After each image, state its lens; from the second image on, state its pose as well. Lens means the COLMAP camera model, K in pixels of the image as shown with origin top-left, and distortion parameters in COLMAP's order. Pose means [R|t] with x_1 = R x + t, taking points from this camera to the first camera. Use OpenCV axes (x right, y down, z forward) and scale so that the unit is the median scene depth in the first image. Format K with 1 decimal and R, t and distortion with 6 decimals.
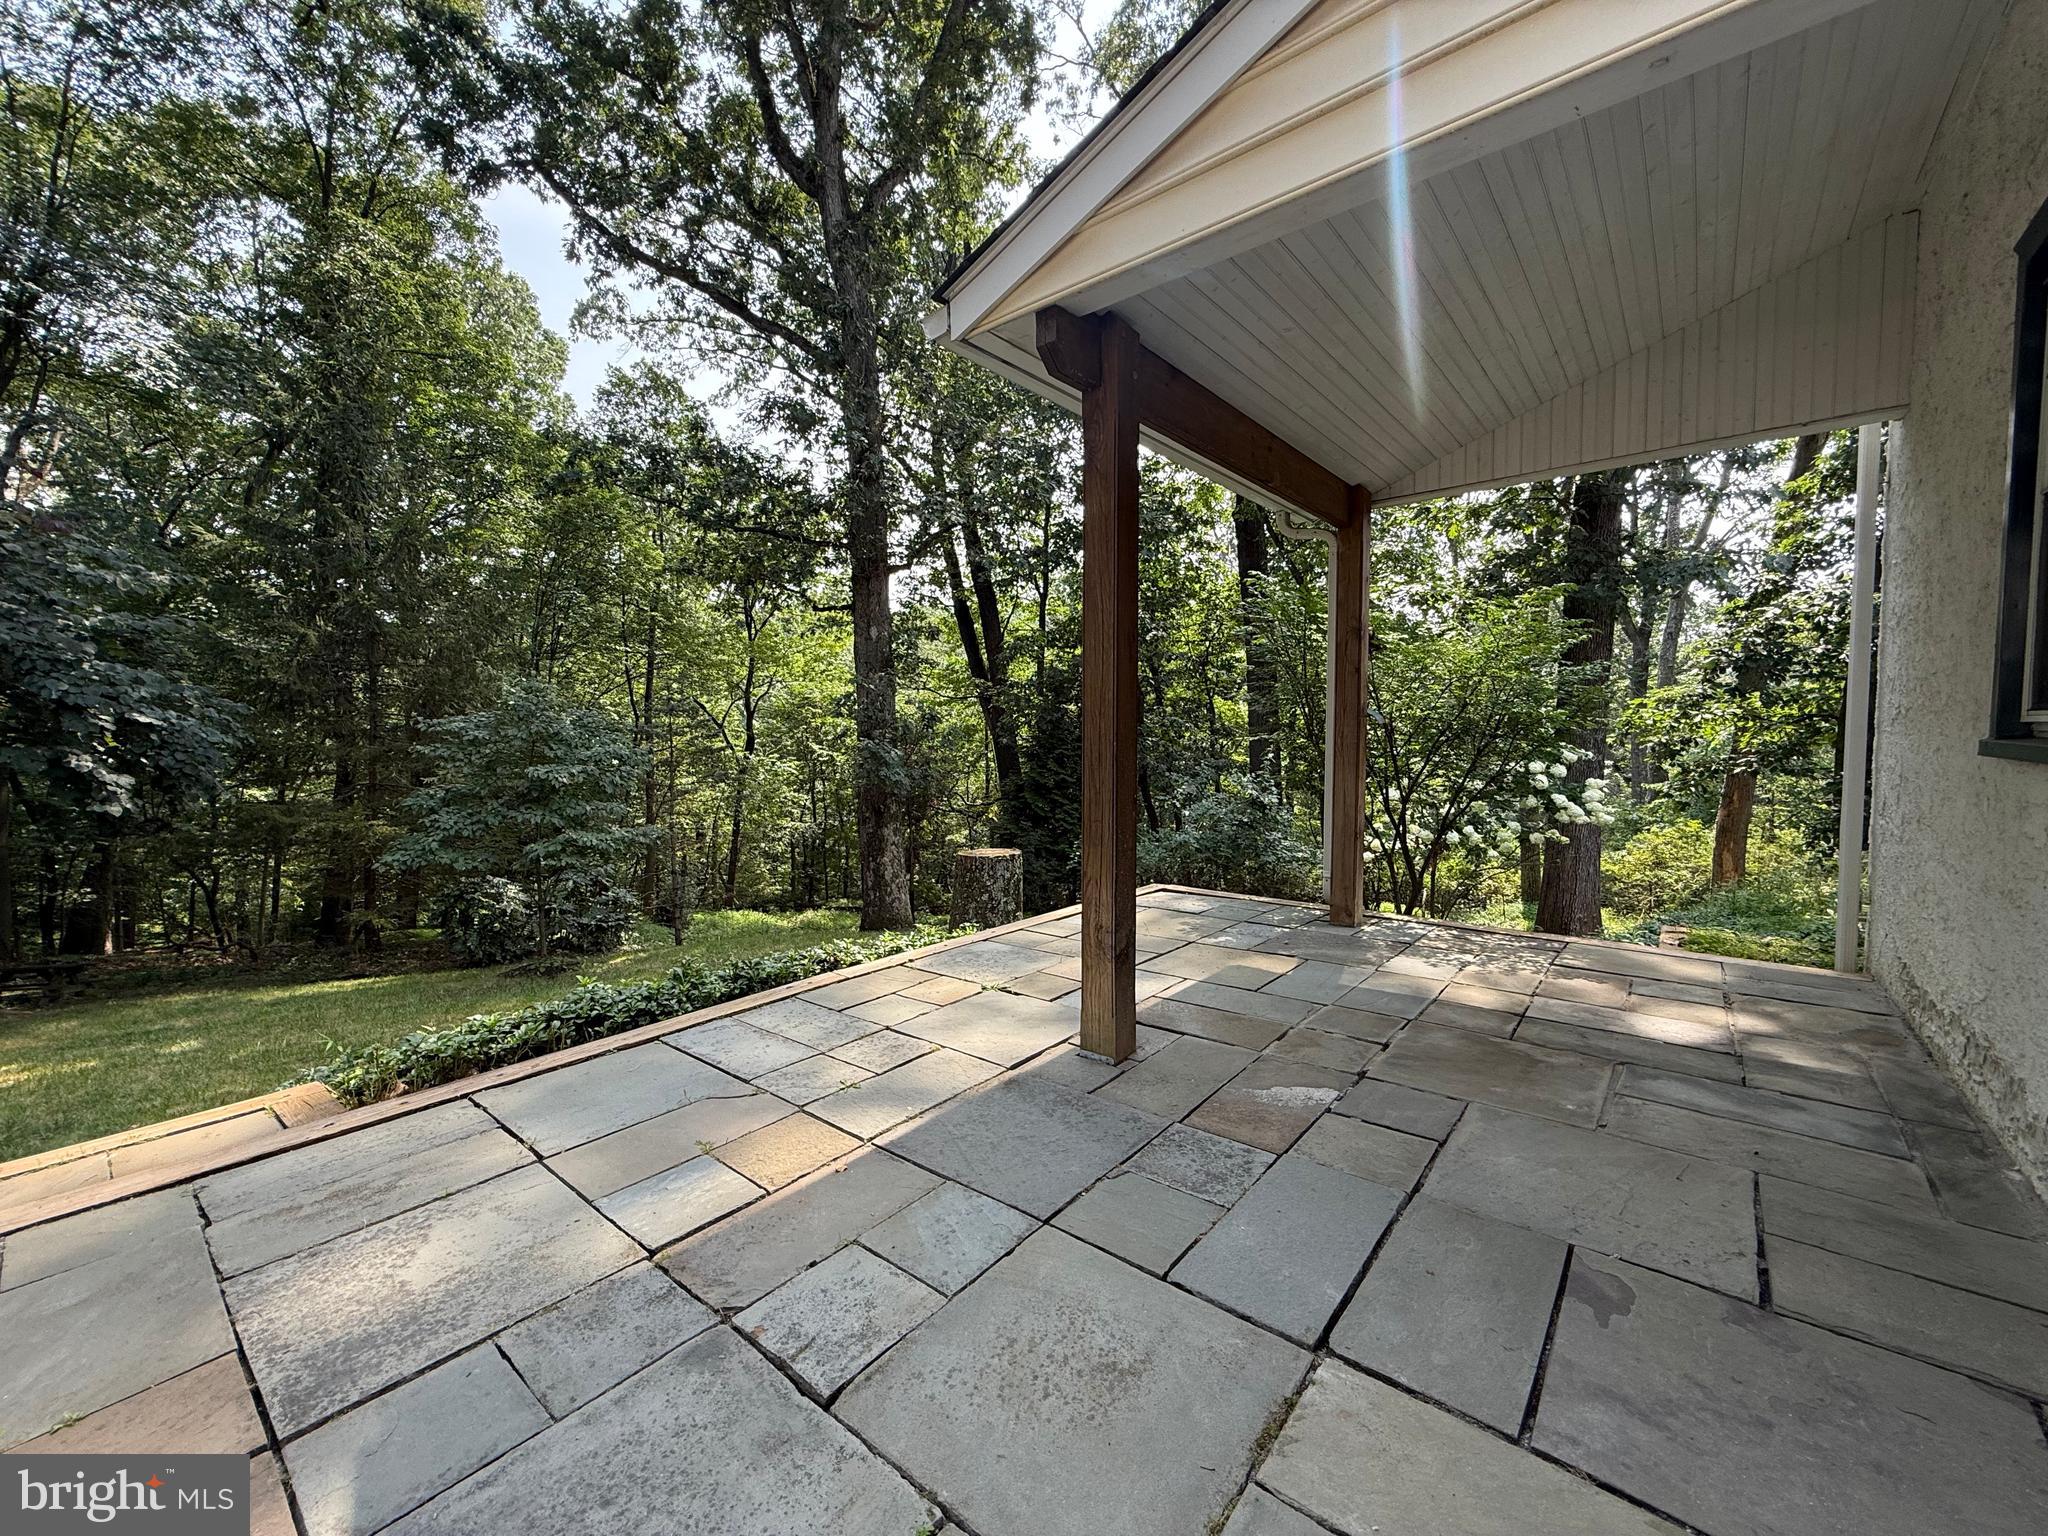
lens RADIAL K [[818.6, 0, 1024.0], [0, 818.6, 769.4], [0, 0, 1]] dist [-0.000847, -0.000068]
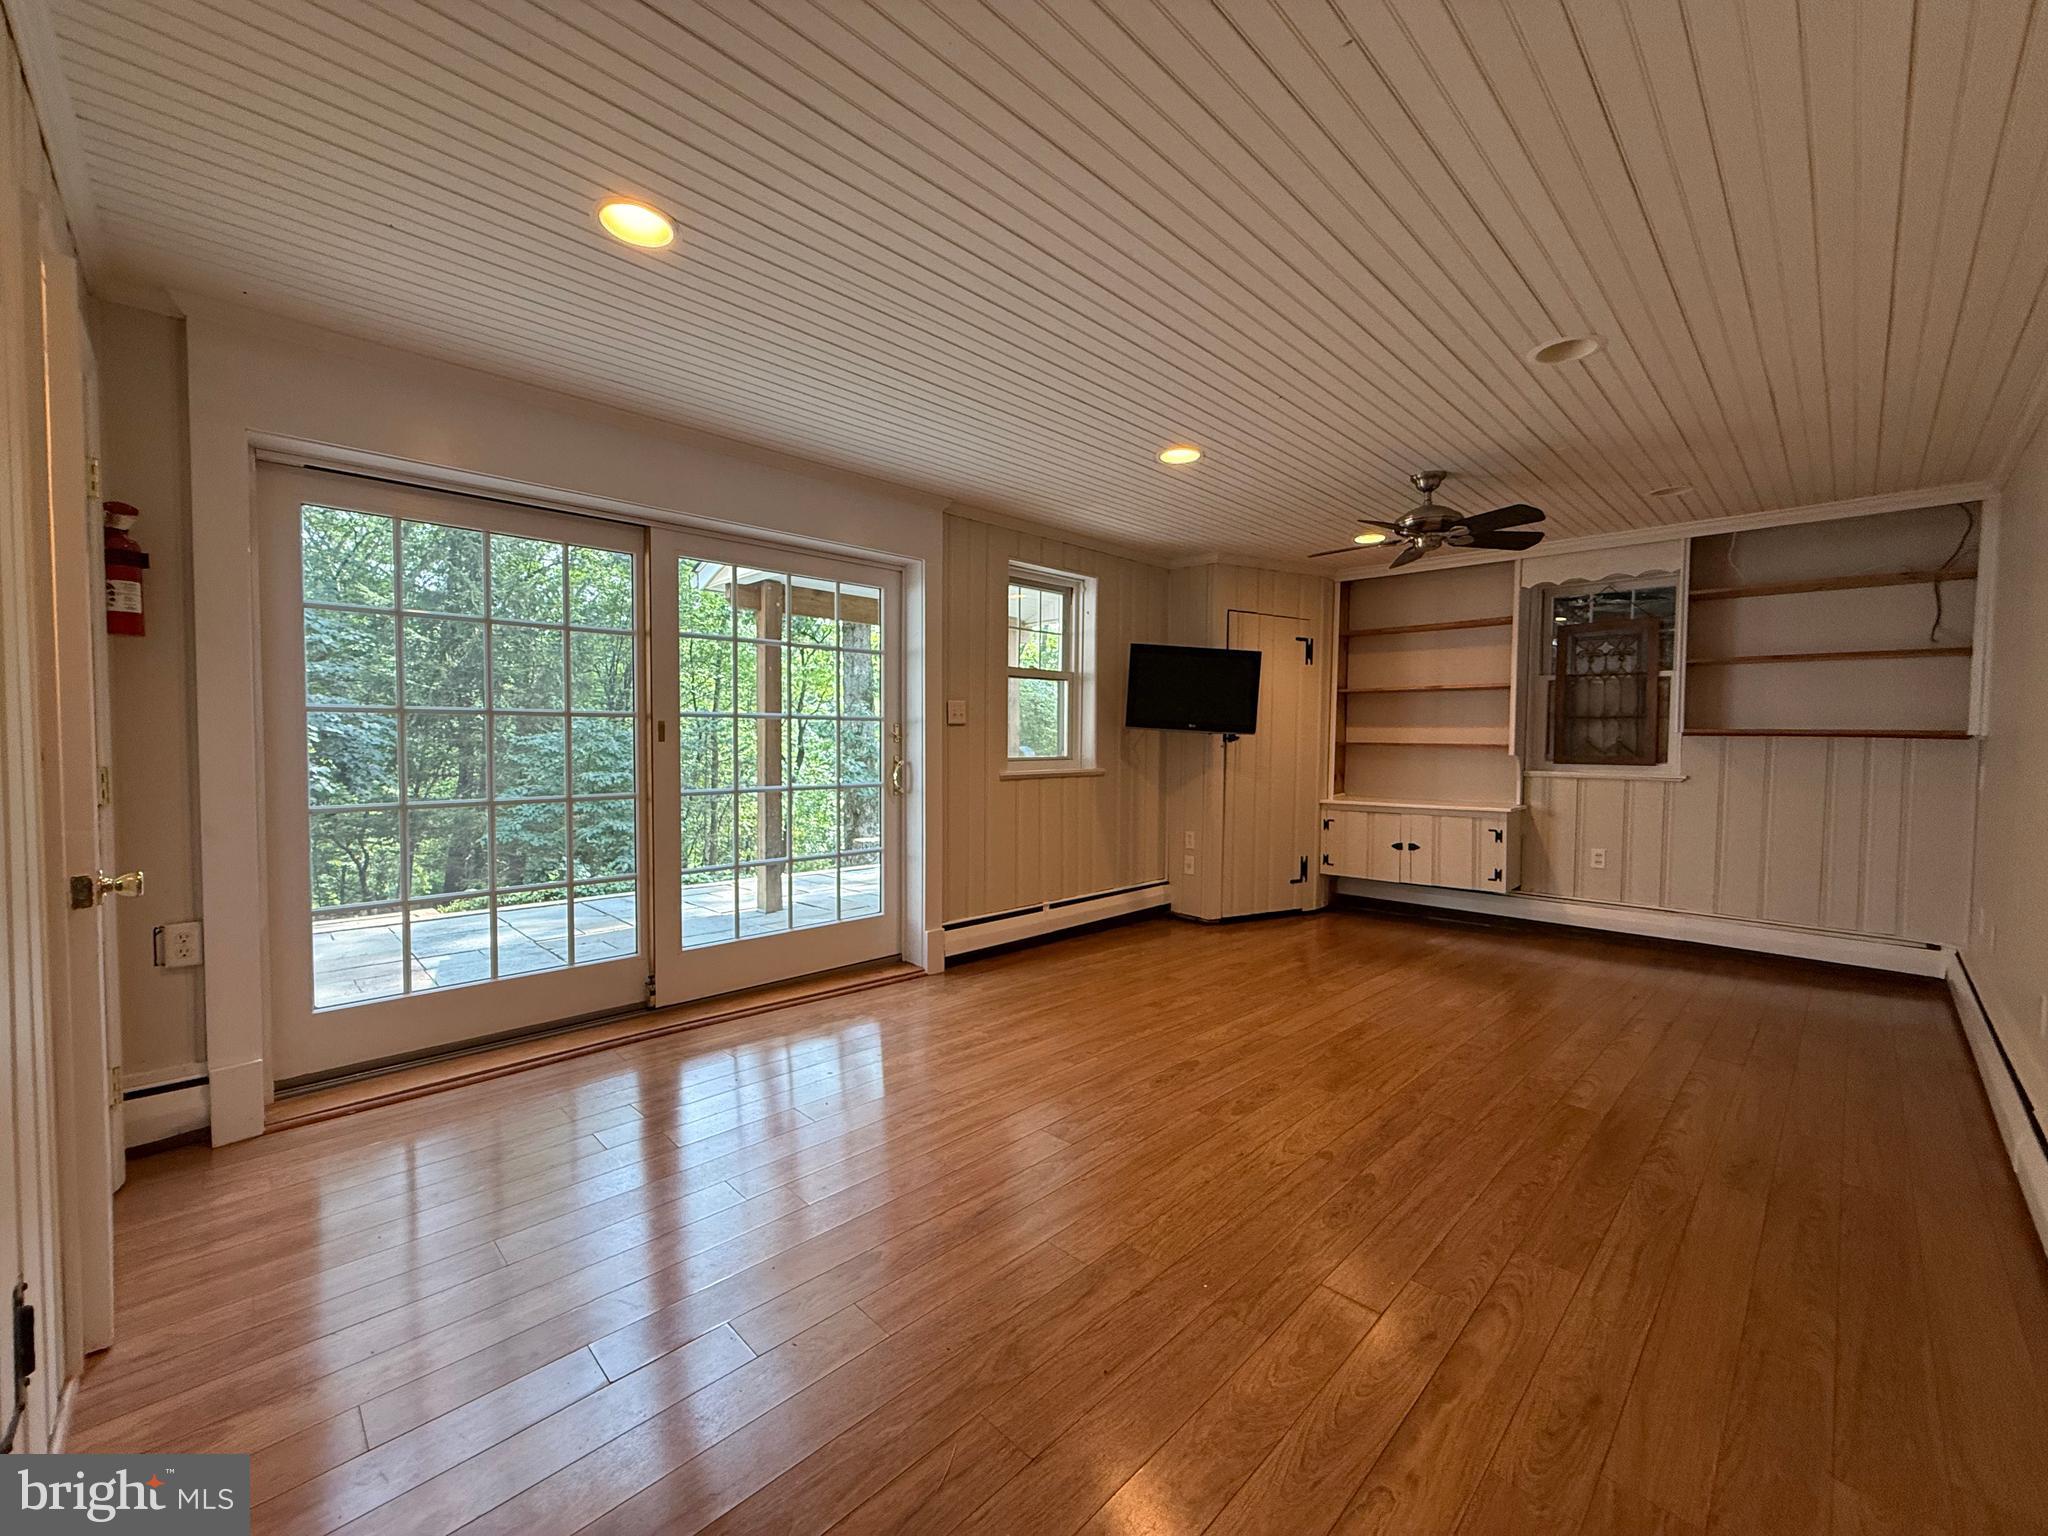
lens RADIAL K [[818.6, 0, 1019.7], [0, 818.6, 770.3], [0, 0, 1]] dist [-0.000847, -0.000068]
pose [[0.994680, 0.018402, -0.101359, 0.198246], [-0.020031, 0.999686, -0.015081, -0.000776], [0.101050, 0.017031, 0.994736, -0.222270]]
